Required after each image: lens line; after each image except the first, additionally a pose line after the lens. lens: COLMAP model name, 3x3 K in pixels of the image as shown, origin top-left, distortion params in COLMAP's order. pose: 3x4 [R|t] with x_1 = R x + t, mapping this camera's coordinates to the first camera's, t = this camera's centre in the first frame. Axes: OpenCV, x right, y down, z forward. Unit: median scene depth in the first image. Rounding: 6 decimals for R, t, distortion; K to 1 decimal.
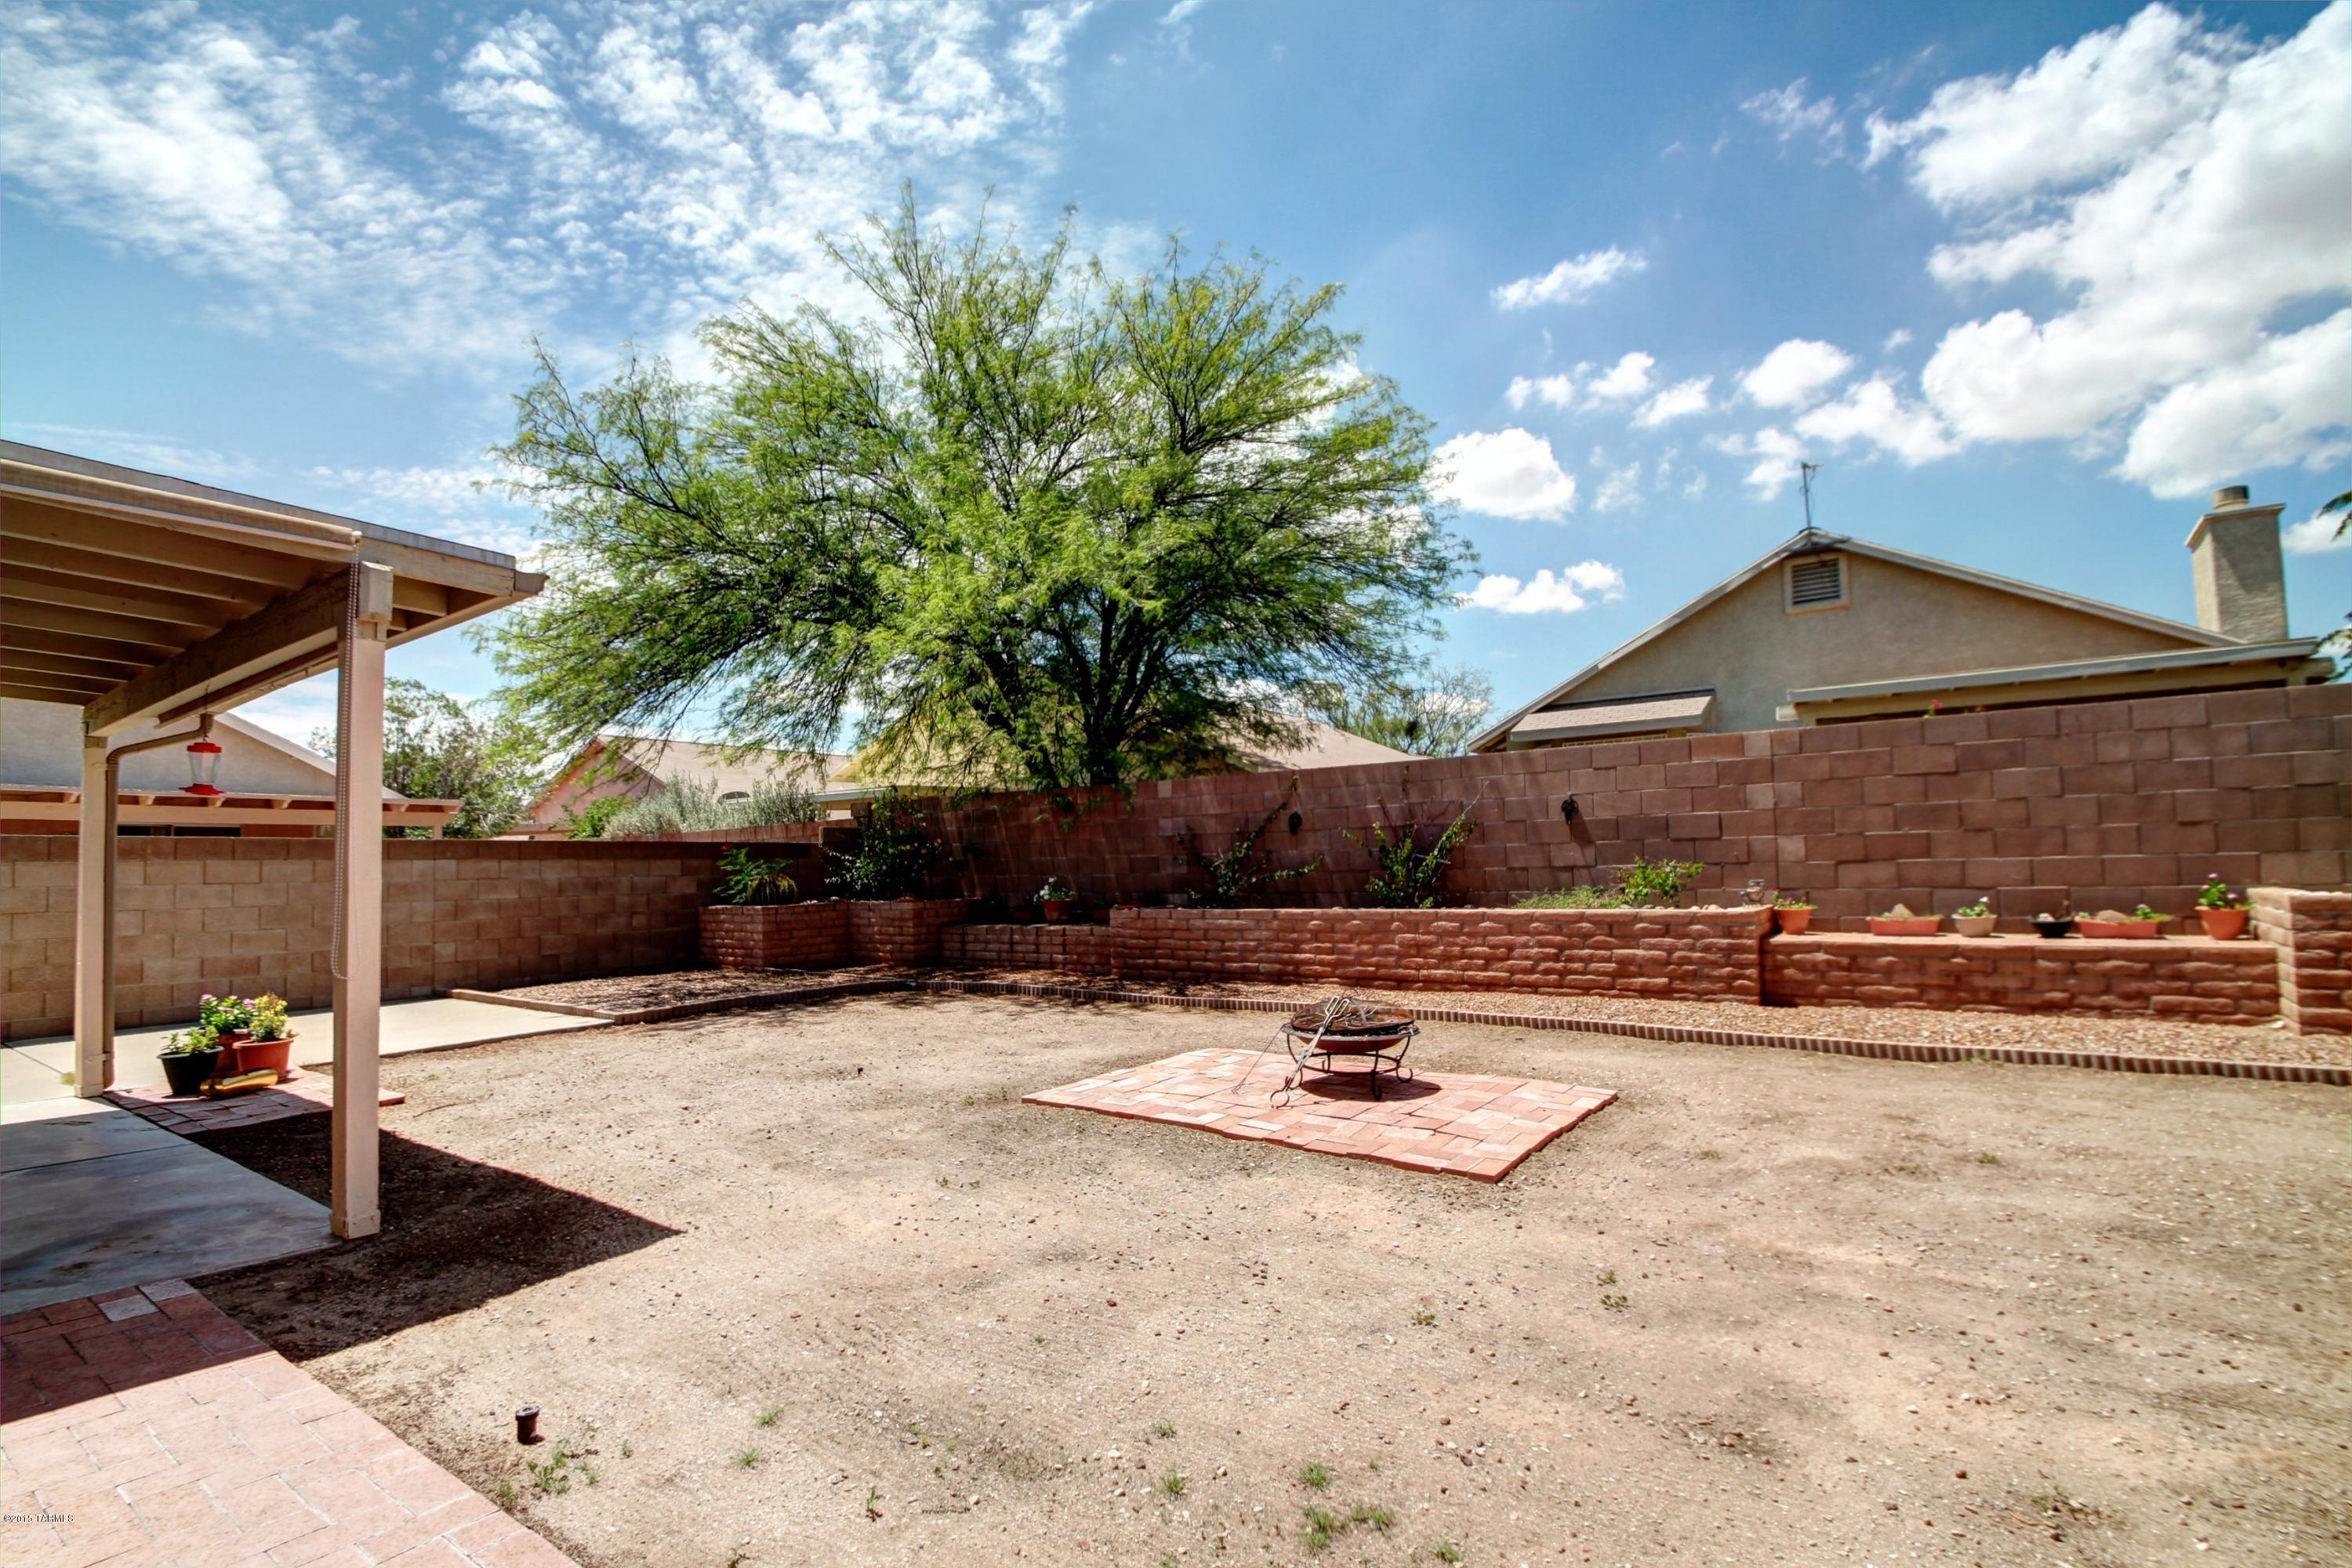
lens RADIAL K [[1085.6, 0, 1168.7], [0, 1085.6, 796.1], [0, 0, 1]] dist [-0.003887, -0.004874]
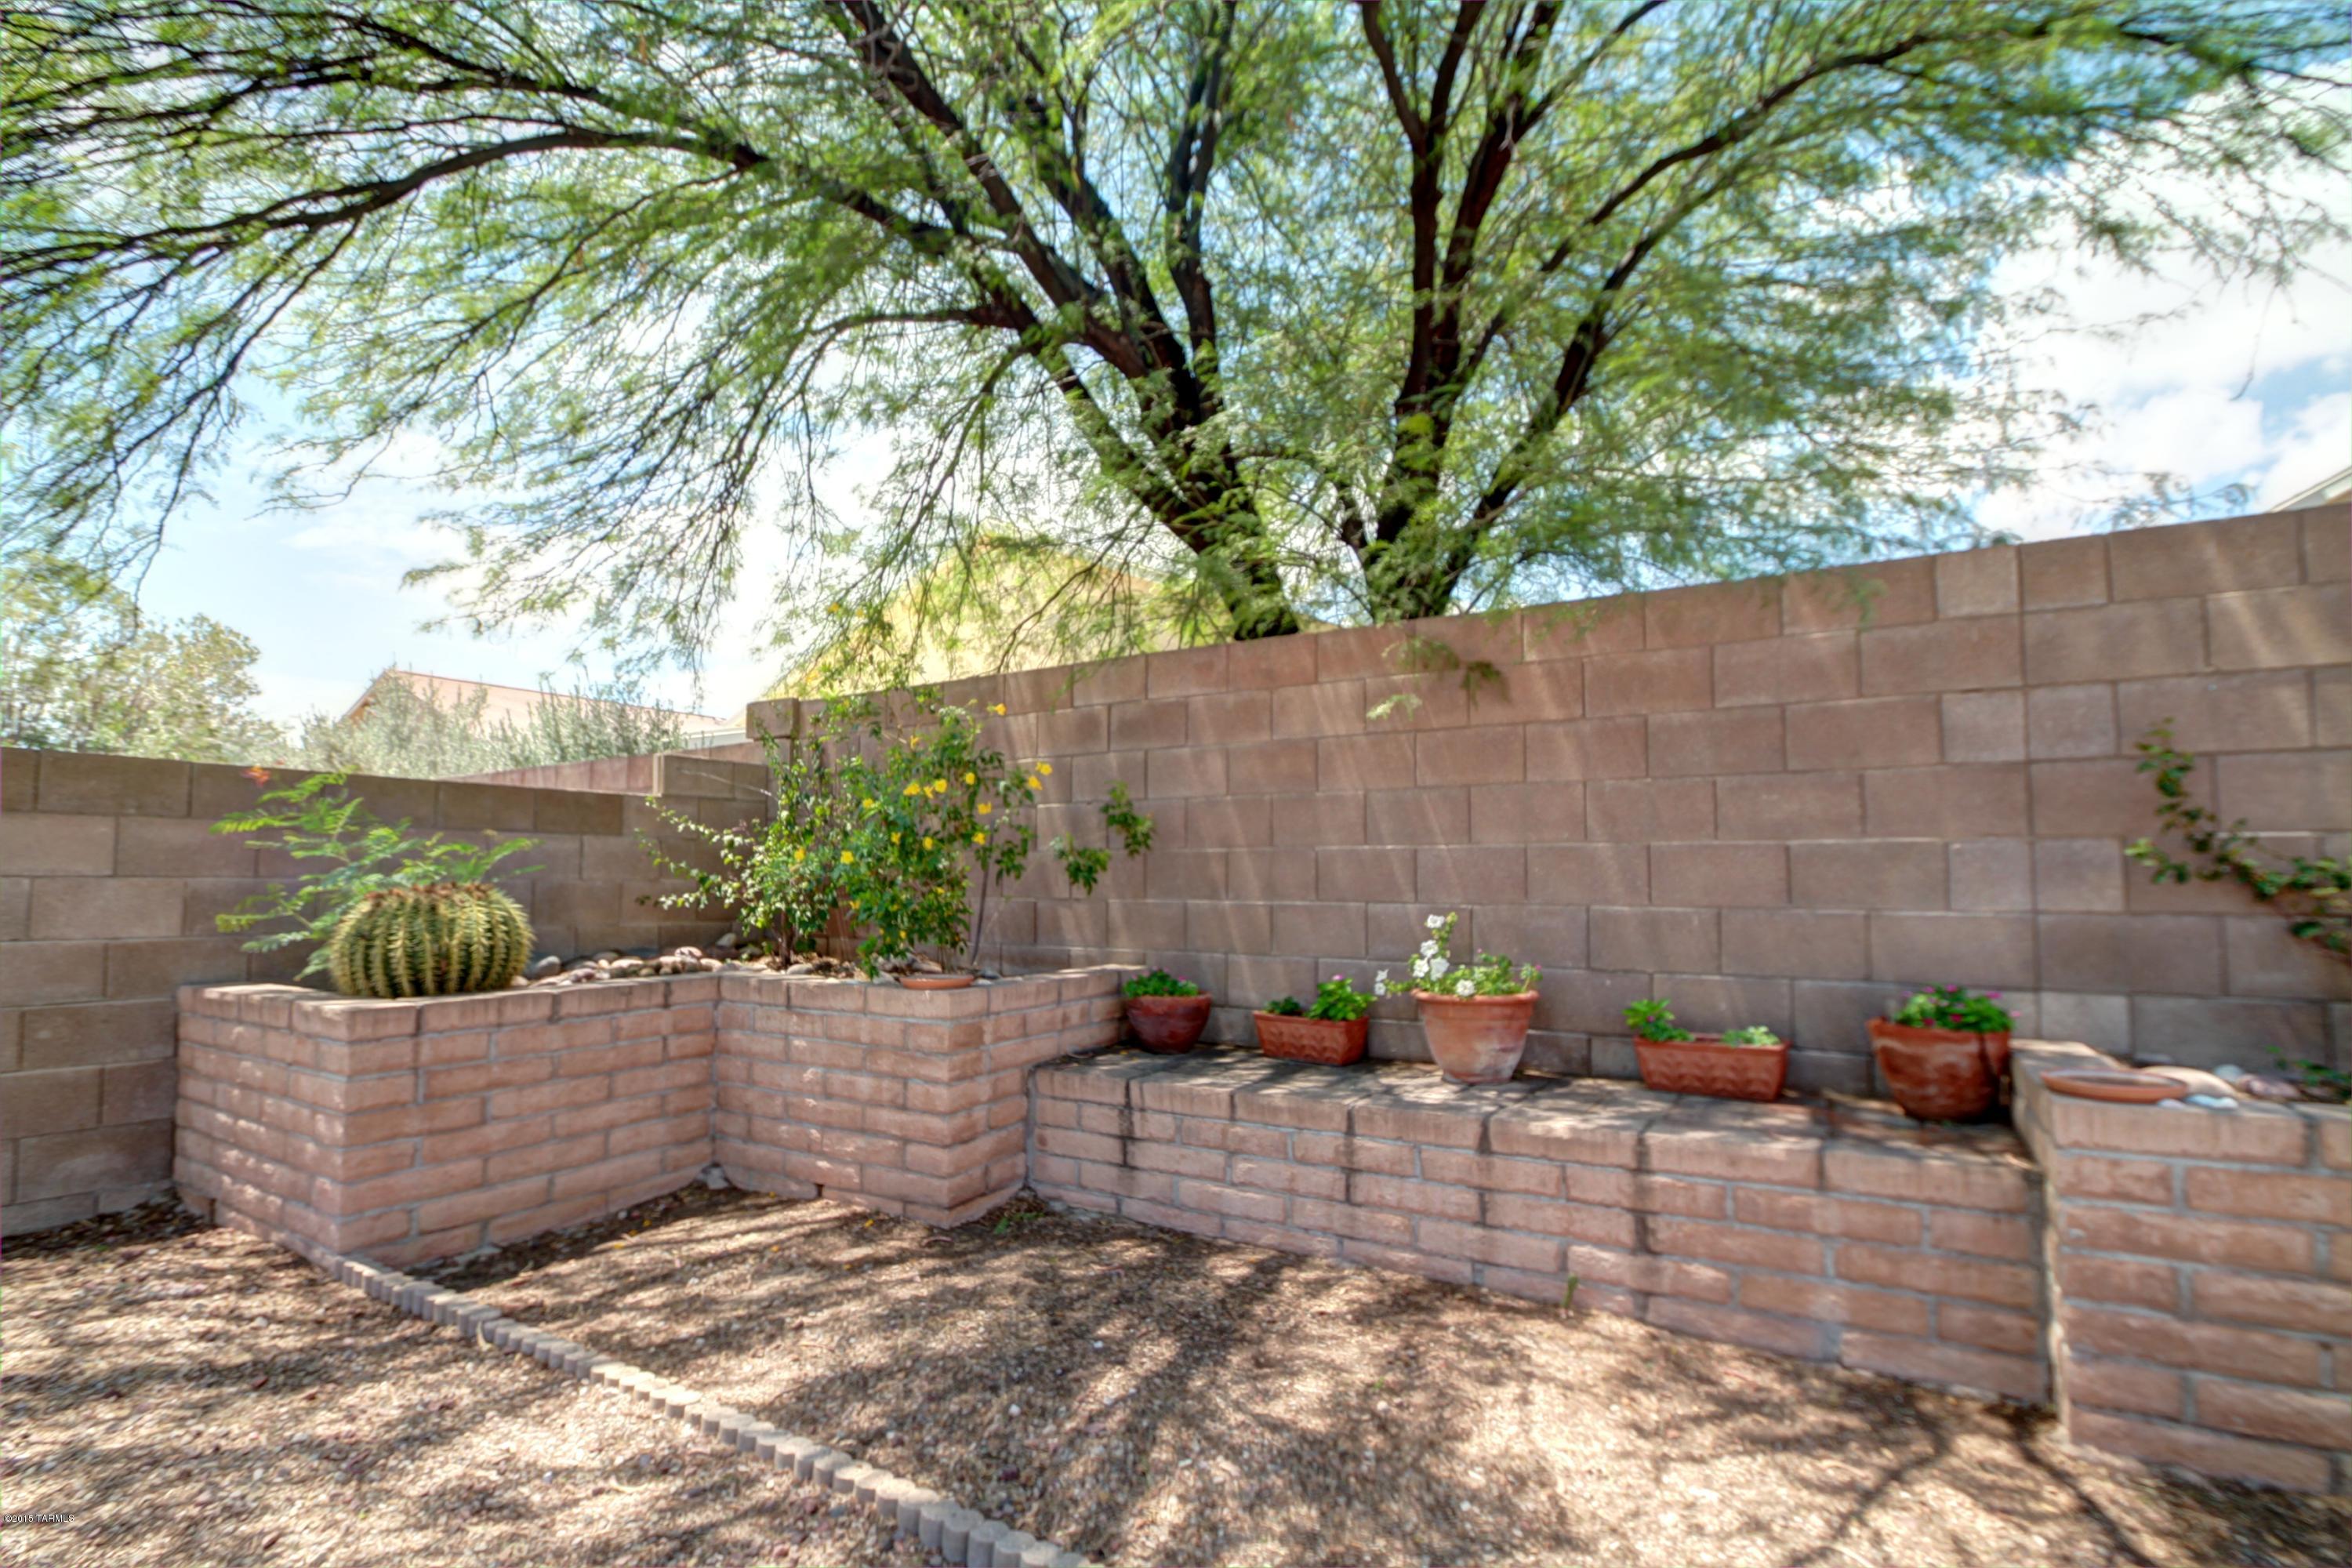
lens RADIAL K [[1085.6, 0, 1198.6], [0, 1085.6, 788.5], [0, 0, 1]] dist [-0.003887, -0.004874]
pose [[0.995449, 0.027864, 0.091127, -0.196567], [-0.026331, 0.999492, -0.017982, 0.048444], [-0.091582, 0.015501, 0.995677, 0.707987]]
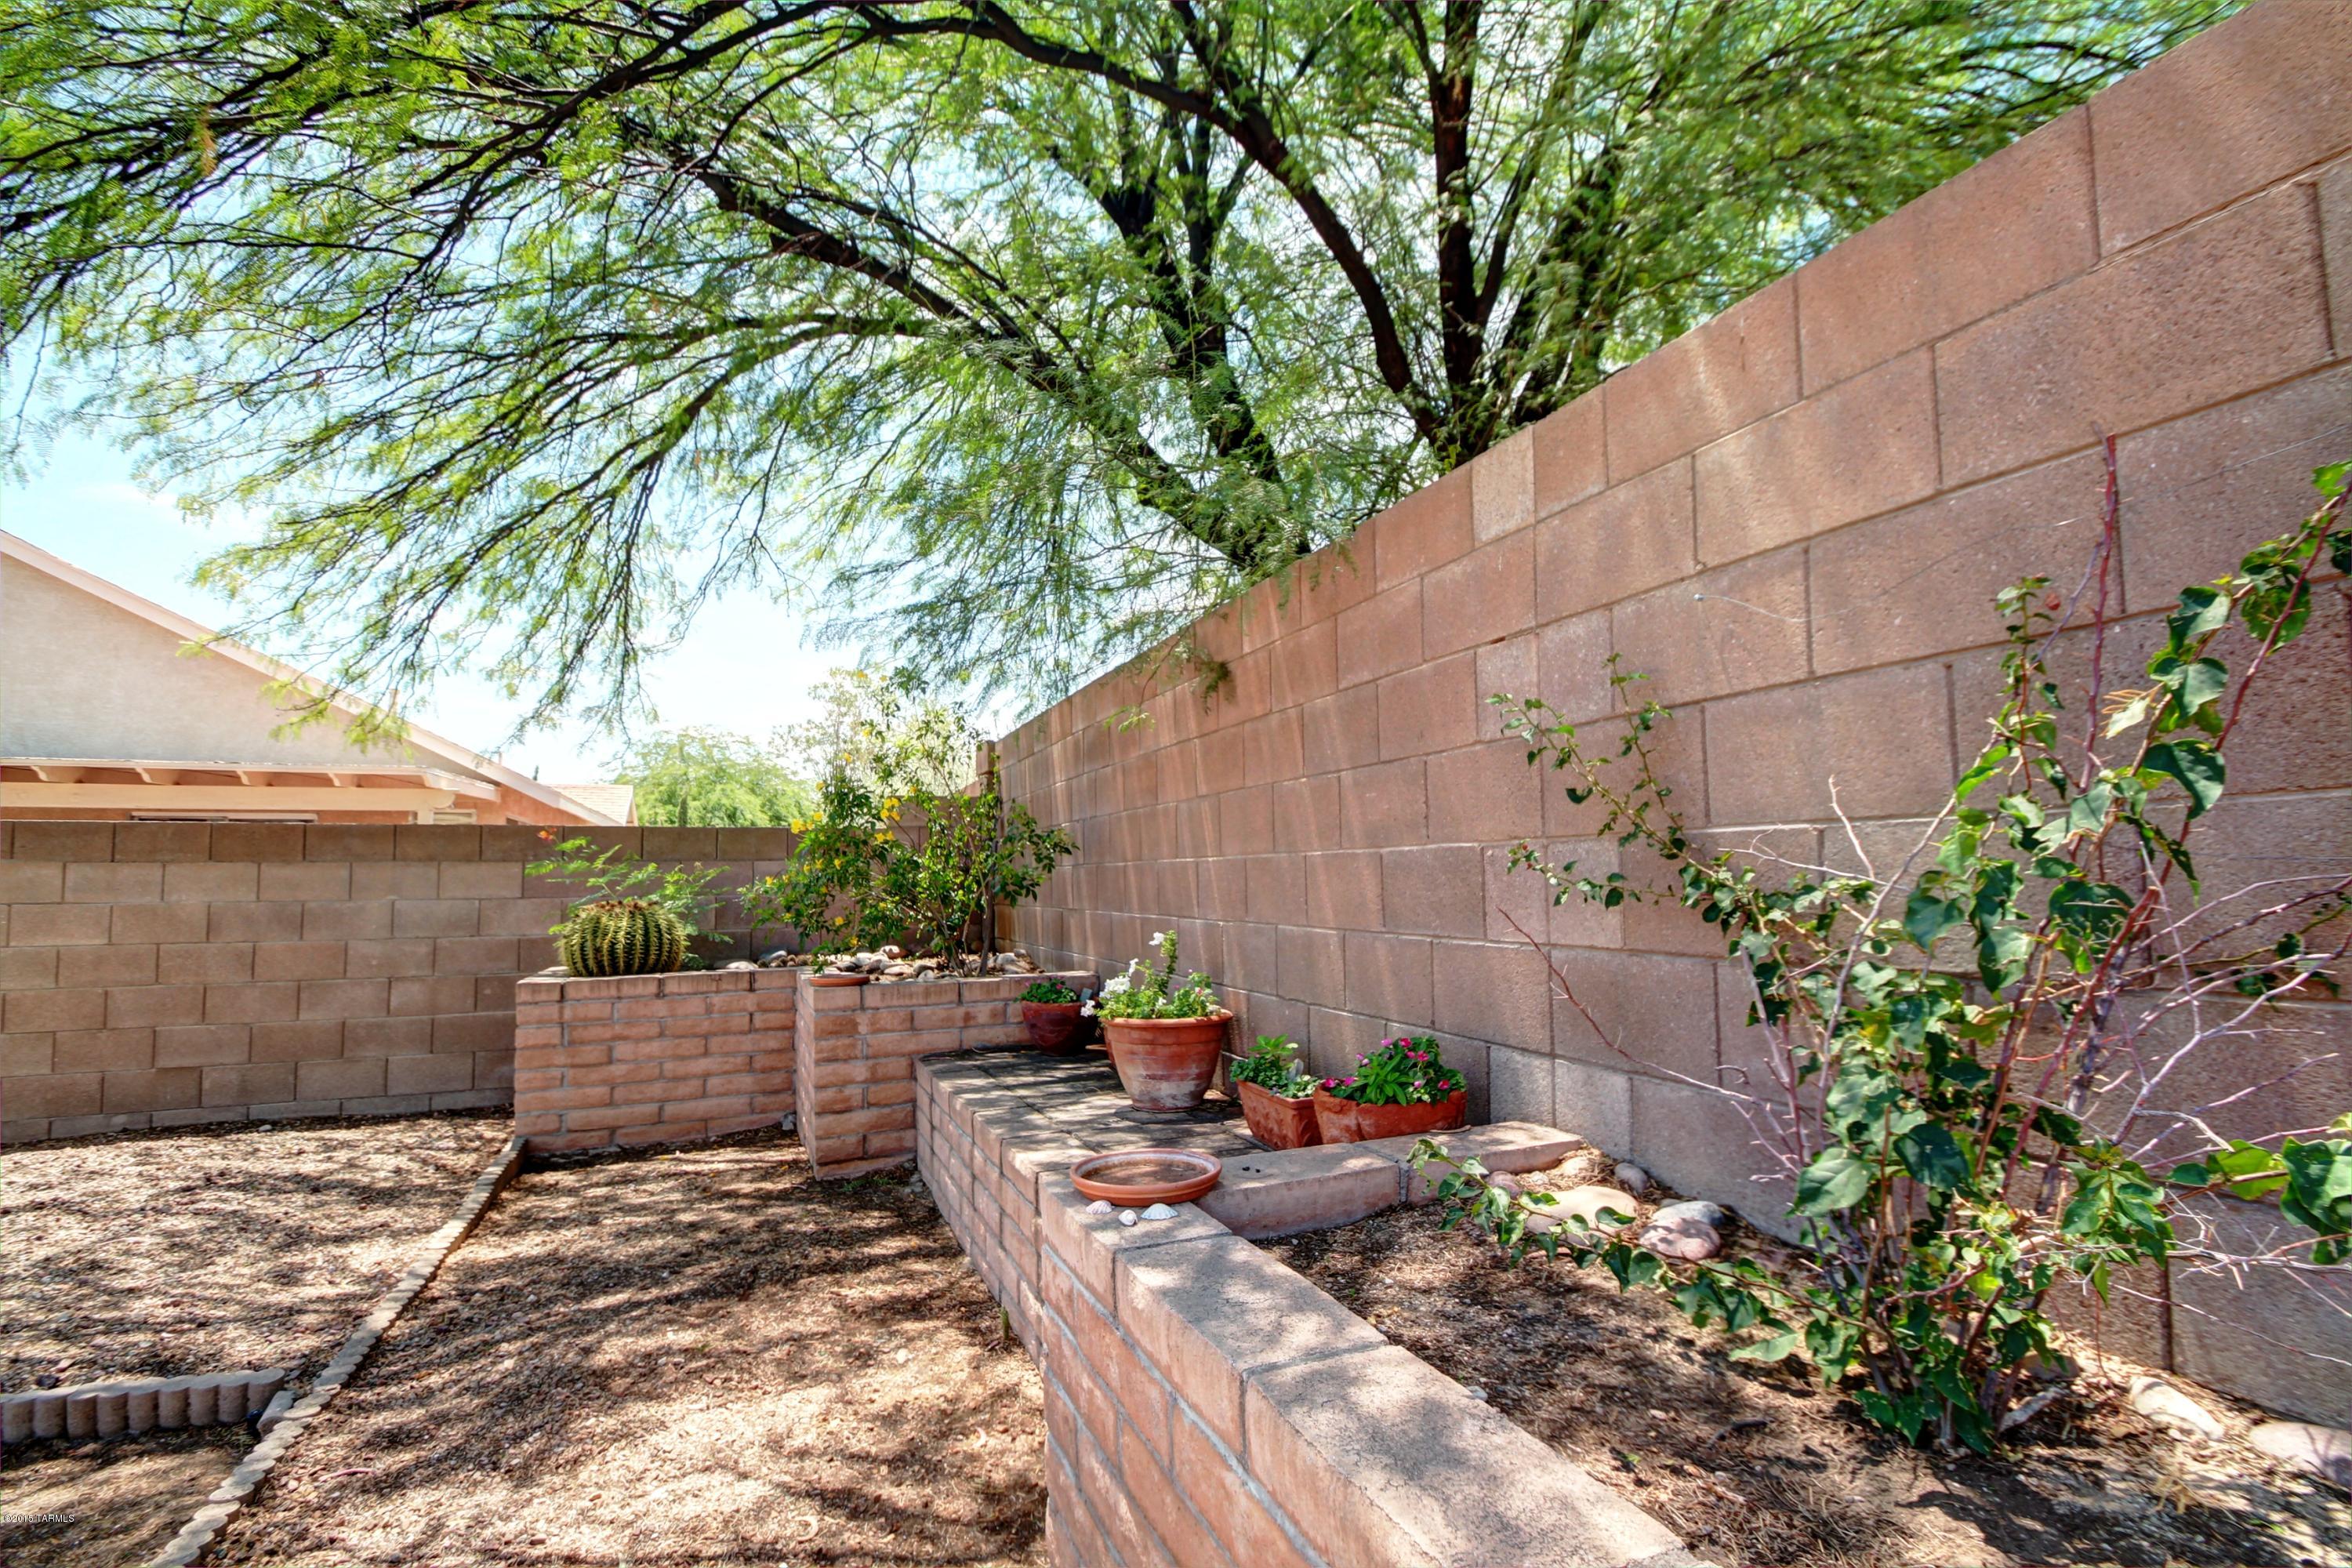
lens RADIAL K [[1085.6, 0, 1194.3], [0, 1085.6, 792.0], [0, 0, 1]] dist [-0.003887, -0.004874]
pose [[0.865542, -0.031967, -0.499816, 0.039684], [0.029625, 0.999481, -0.012621, 0.043288], [0.499960, -0.003883, 0.866040, 0.755517]]
